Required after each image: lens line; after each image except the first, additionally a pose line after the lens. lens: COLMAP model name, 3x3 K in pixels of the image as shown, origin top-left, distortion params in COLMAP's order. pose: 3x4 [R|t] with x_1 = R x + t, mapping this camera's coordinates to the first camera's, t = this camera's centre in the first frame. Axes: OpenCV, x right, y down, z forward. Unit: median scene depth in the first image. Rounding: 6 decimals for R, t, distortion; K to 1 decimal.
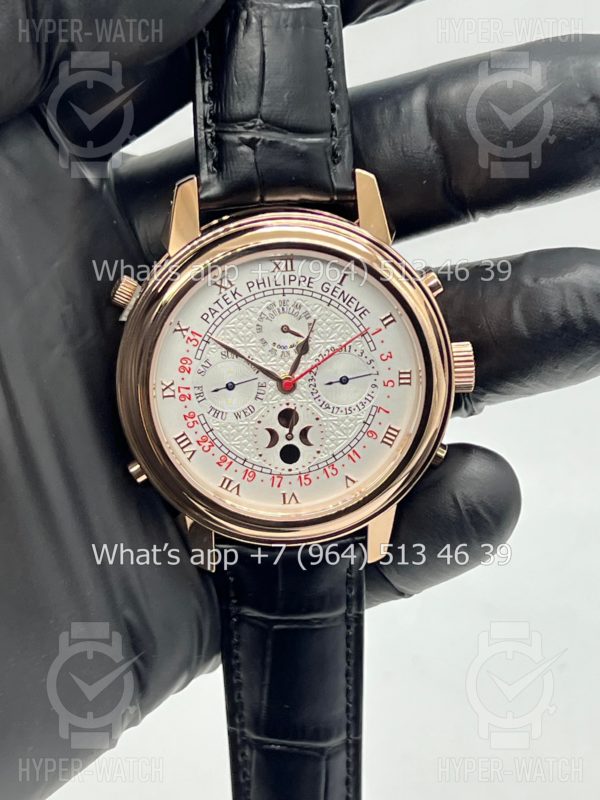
lens RADIAL K [[1864.7, 0, 303.4], [0, 1864.7, 401.7], [0, 0, 1]] dist [0.139925, 0.000000]
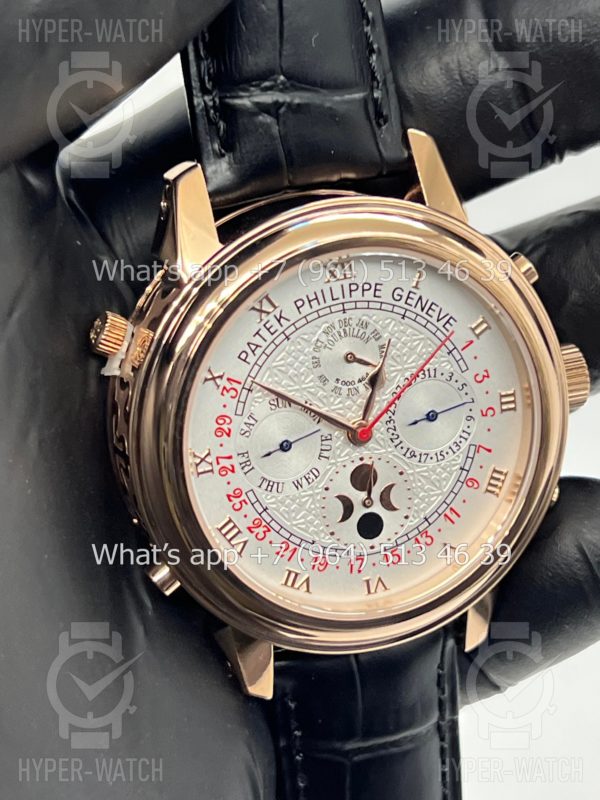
lens RADIAL K [[1864.7, 0, 292.4], [0, 1864.7, 398.4], [0, 0, 1]] dist [0.139925, 0.000000]
pose [[0.968414, -0.134871, 0.209722, -0.185431], [0.134055, 0.990807, 0.018168, -0.039334], [-0.210245, 0.010520, 0.977592, 0.290730]]
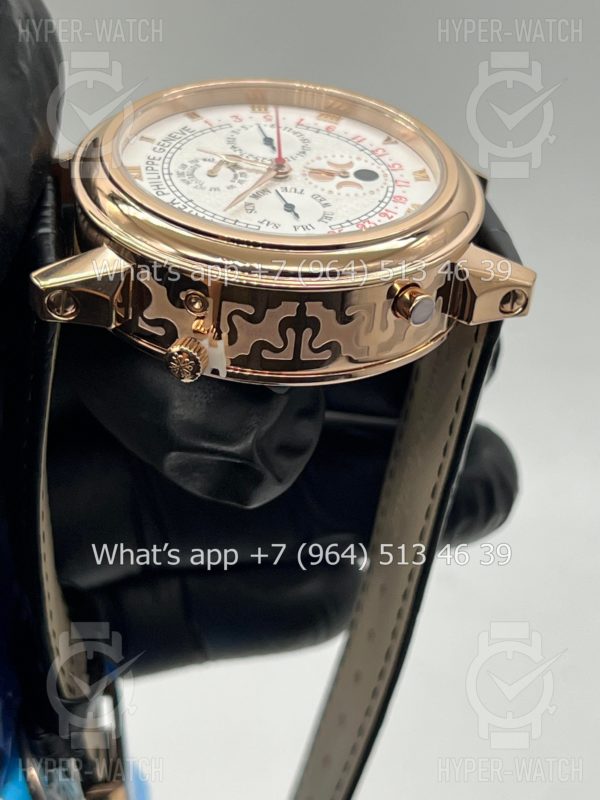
lens RADIAL K [[1864.7, 0, 300.7], [0, 1864.7, 400.1], [0, 0, 1]] dist [0.139925, 0.000000]
pose [[-0.113224, -0.627330, 0.770479, -0.704112], [0.988529, -0.149136, 0.023839, -0.034946], [0.099952, 0.764340, 0.637020, 0.553856]]
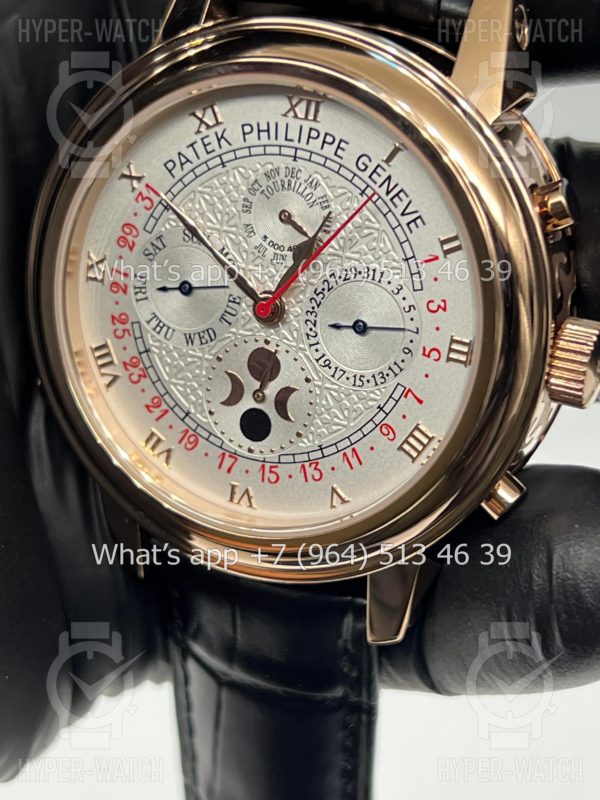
lens RADIAL K [[1864.7, 0, 301.1], [0, 1864.7, 406.8], [0, 0, 1]] dist [0.139925, 0.000000]
pose [[0.879628, 0.271397, -0.390639, 0.240583], [-0.264854, 0.961619, 0.071696, -0.024666], [0.395104, 0.040396, 0.917748, 0.458043]]
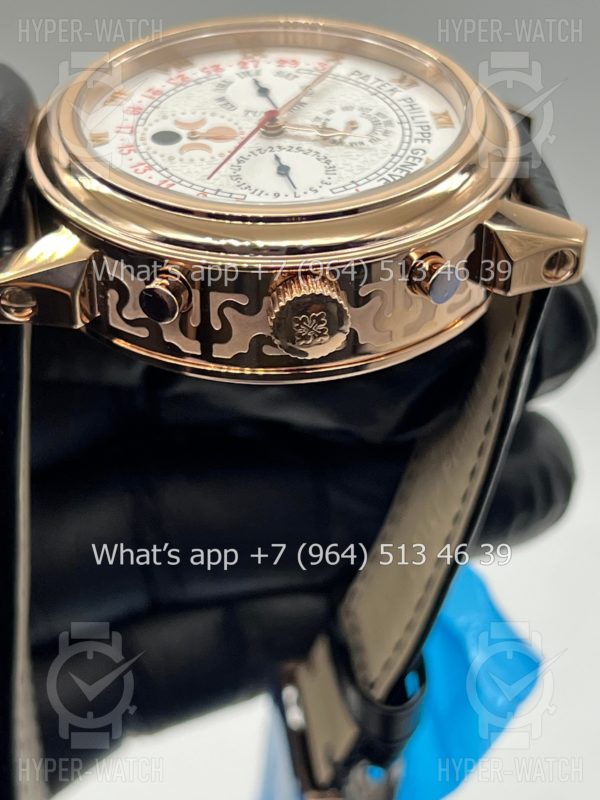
lens RADIAL K [[1864.7, 0, 299.1], [0, 1864.7, 399.0], [0, 0, 1]] dist [0.139925, 0.000000]
pose [[0.090796, 0.529909, -0.843180, 0.626387], [-0.978160, -0.111510, -0.175411, 0.090363], [-0.186975, 0.840691, 0.508211, 0.730566]]
